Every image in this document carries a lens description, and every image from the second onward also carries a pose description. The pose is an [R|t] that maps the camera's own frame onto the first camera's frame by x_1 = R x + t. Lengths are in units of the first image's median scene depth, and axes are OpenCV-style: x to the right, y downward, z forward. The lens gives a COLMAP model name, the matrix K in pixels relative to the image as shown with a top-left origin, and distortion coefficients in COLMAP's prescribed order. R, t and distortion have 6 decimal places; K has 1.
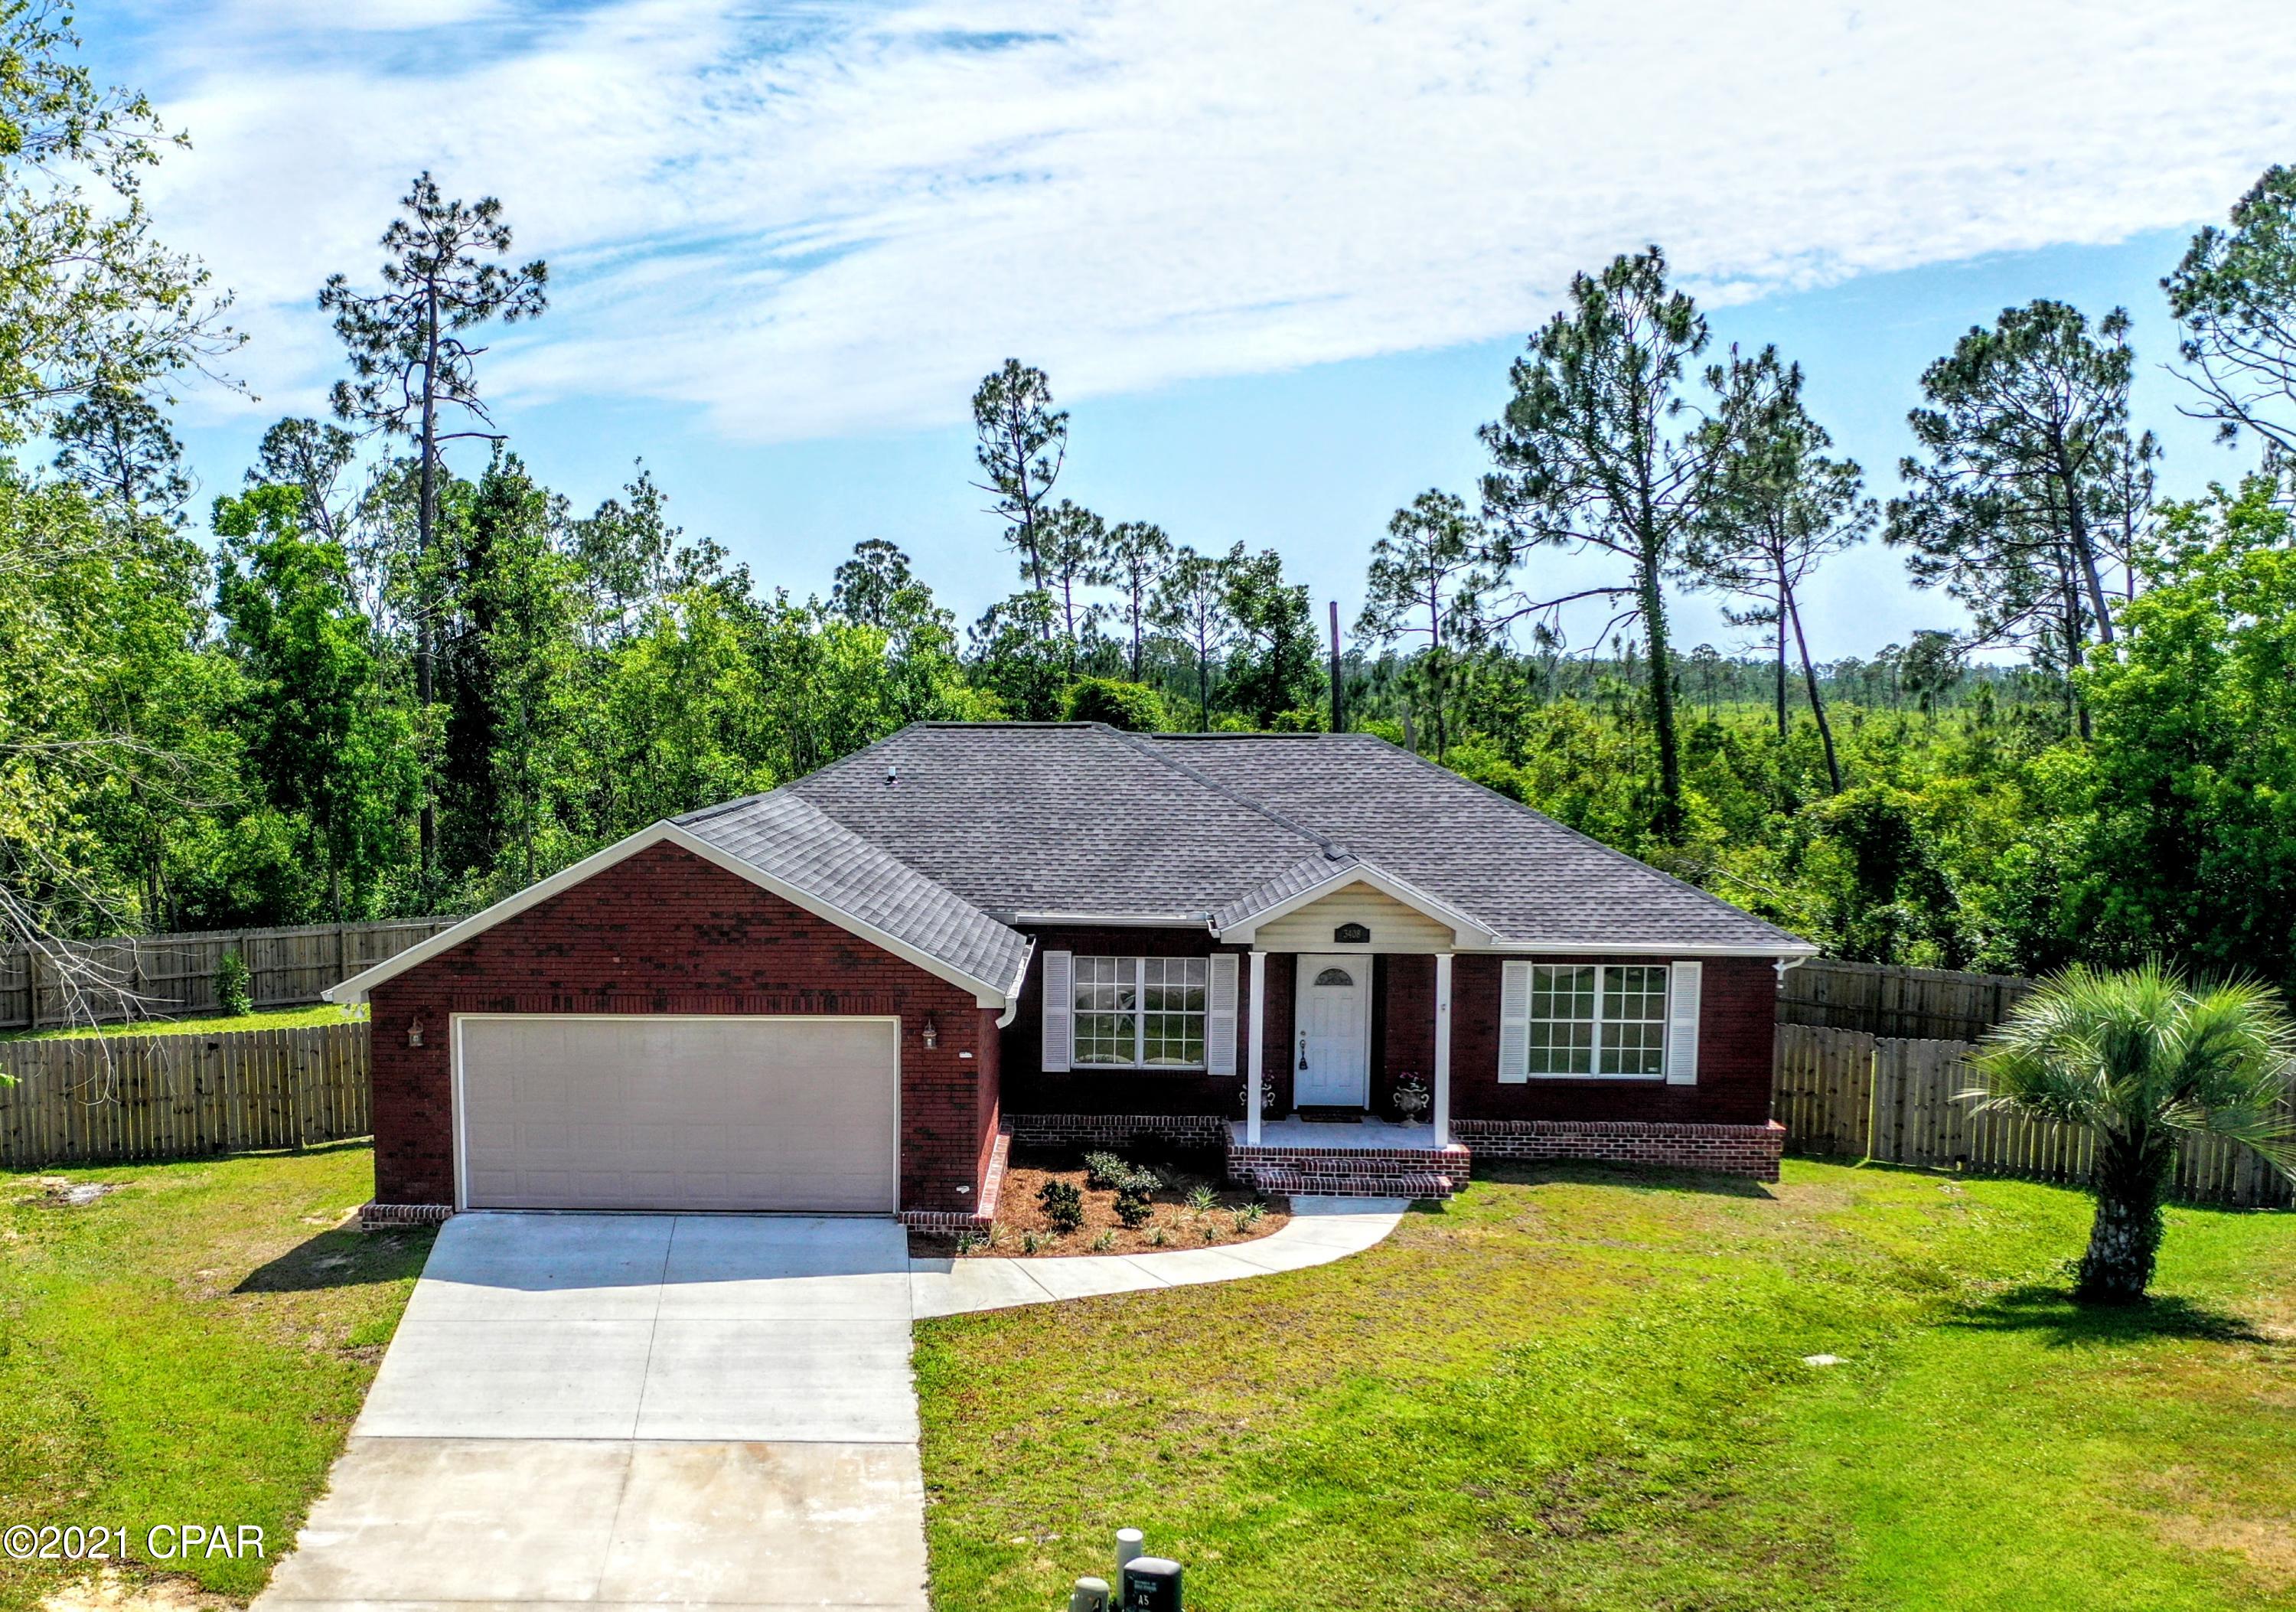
lens RADIAL K [[2545.8, 0, 957.2], [0, 2545.8, 1010.3], [0, 0, 1]] dist [-0.015543, 0.021356]
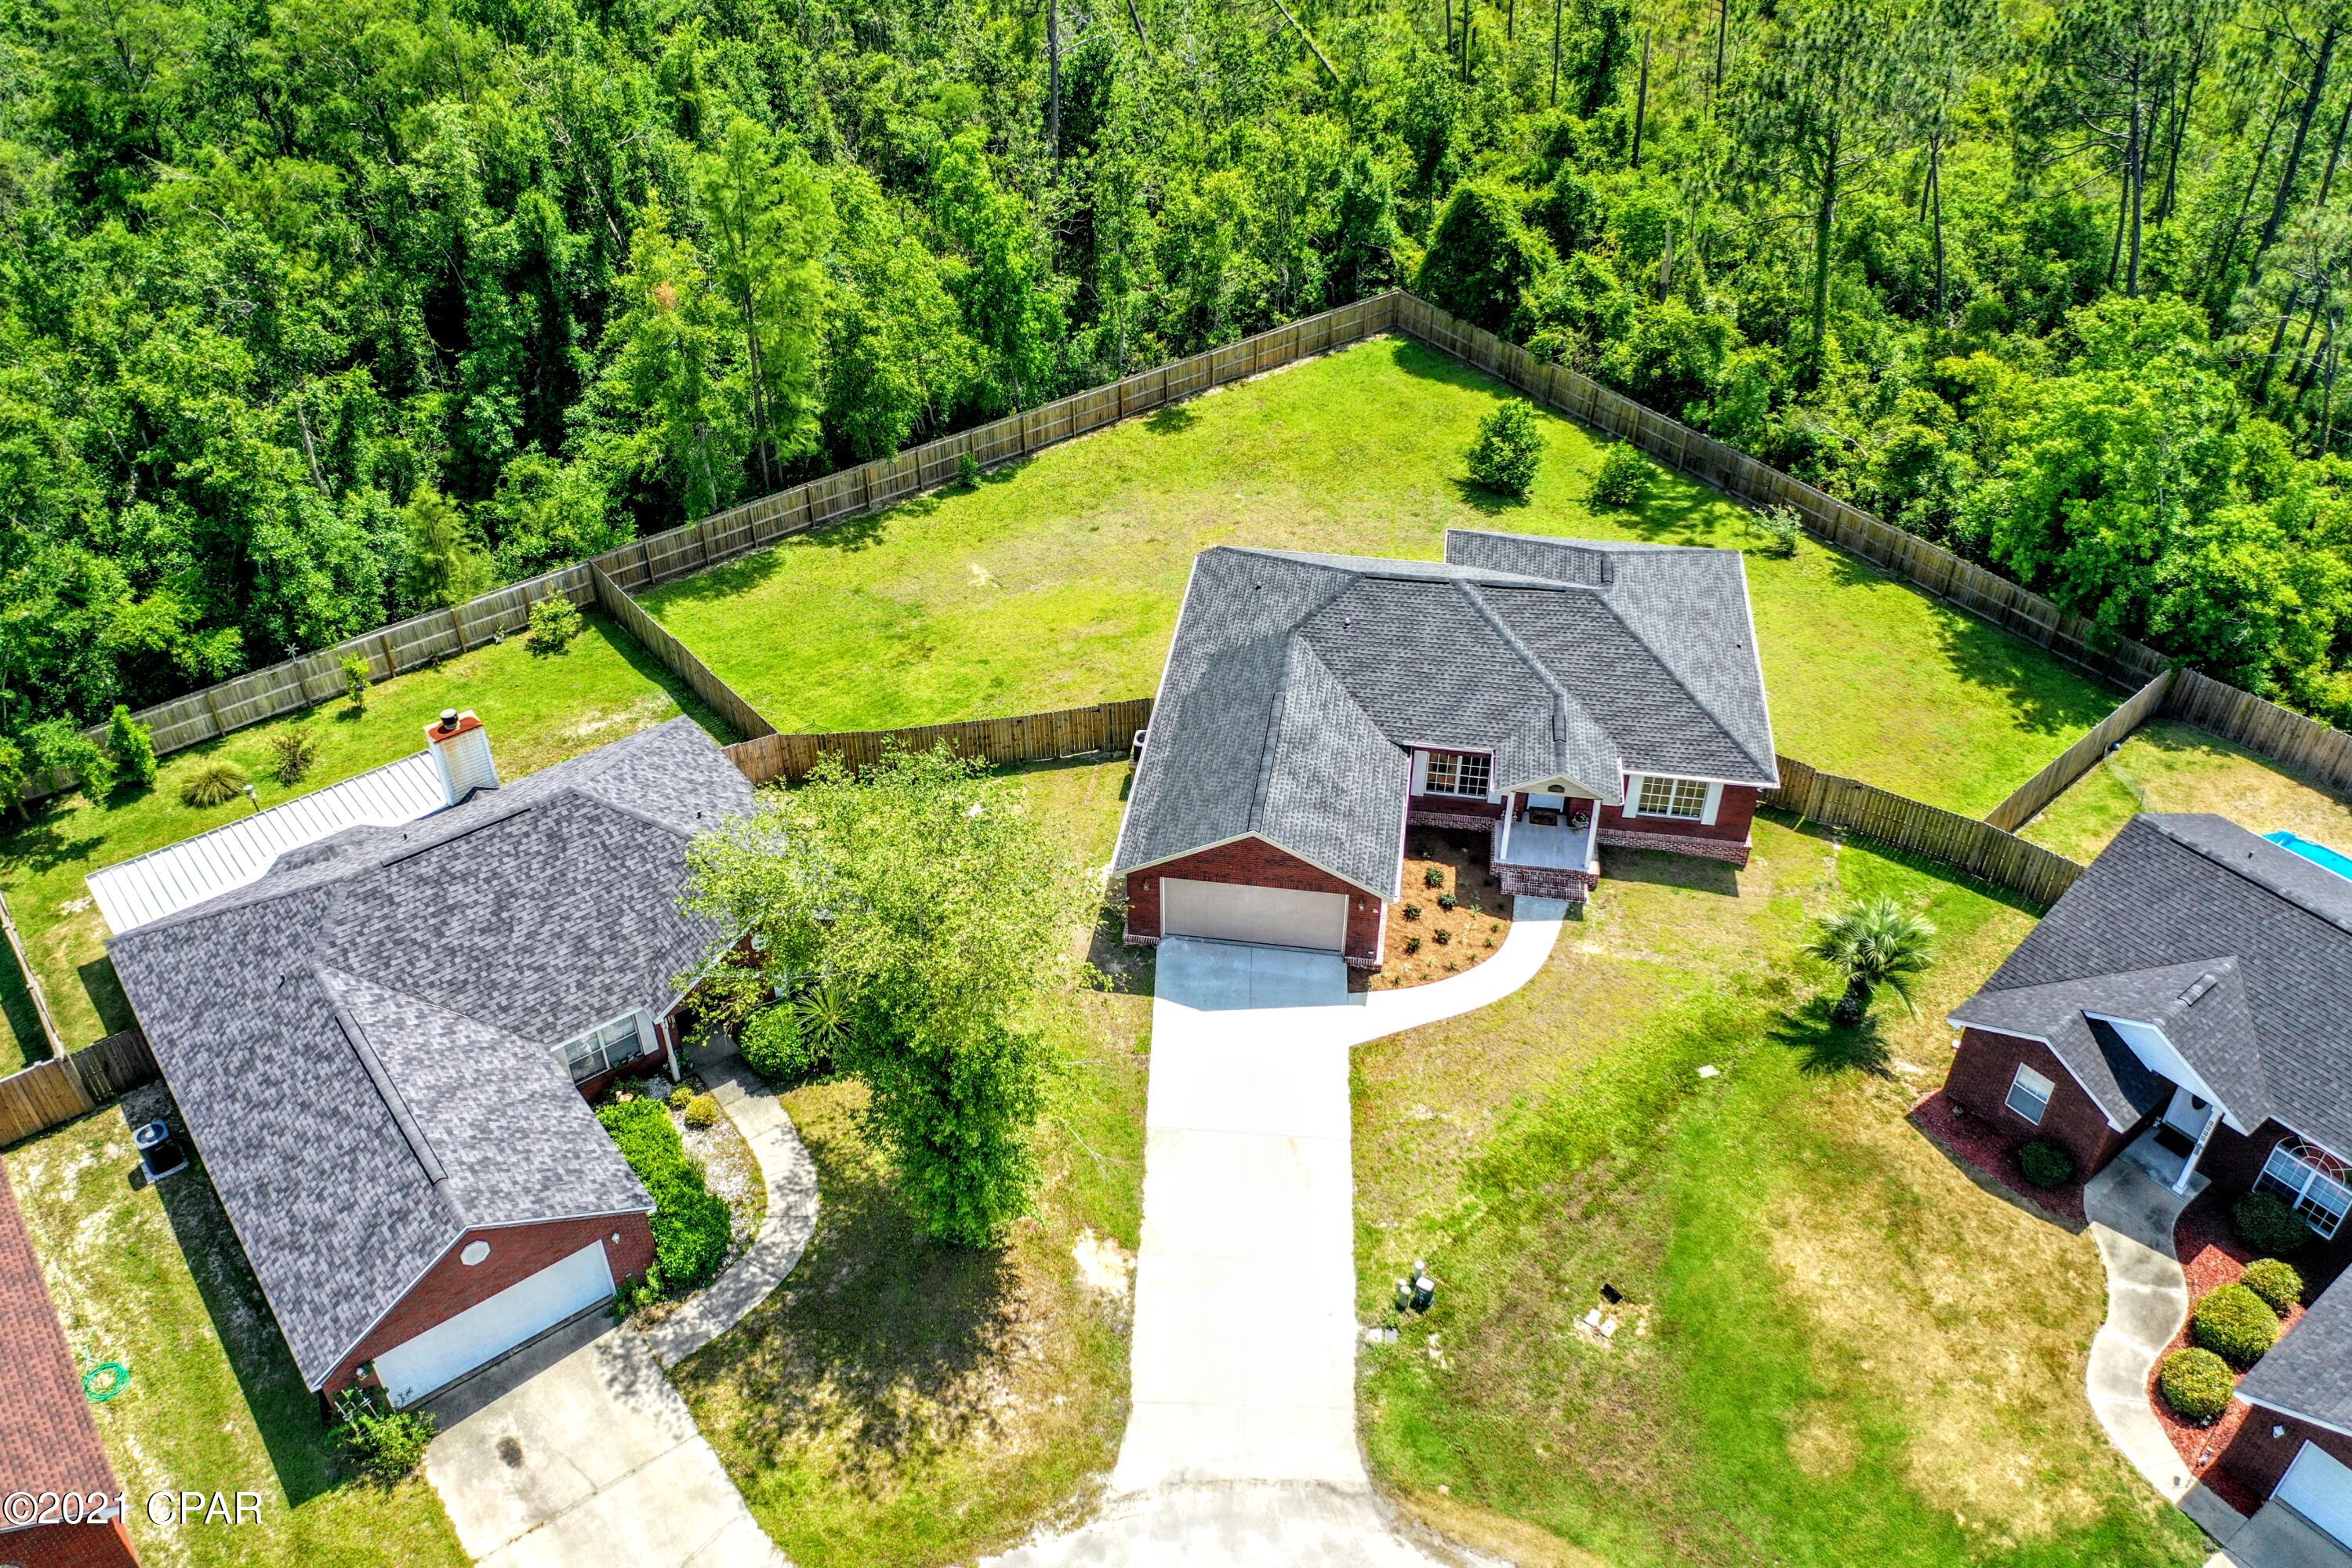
lens RADIAL K [[1857.0, 0, 1176.0], [0, 1857.0, 784.0], [0, 0, 1]] dist [0.010063, -0.000274]
pose [[0.995932, 0.050318, -0.074752, -0.049355], [-0.005031, 0.859320, 0.511414, -0.811931], [0.089969, -0.508957, 0.856077, -0.377337]]
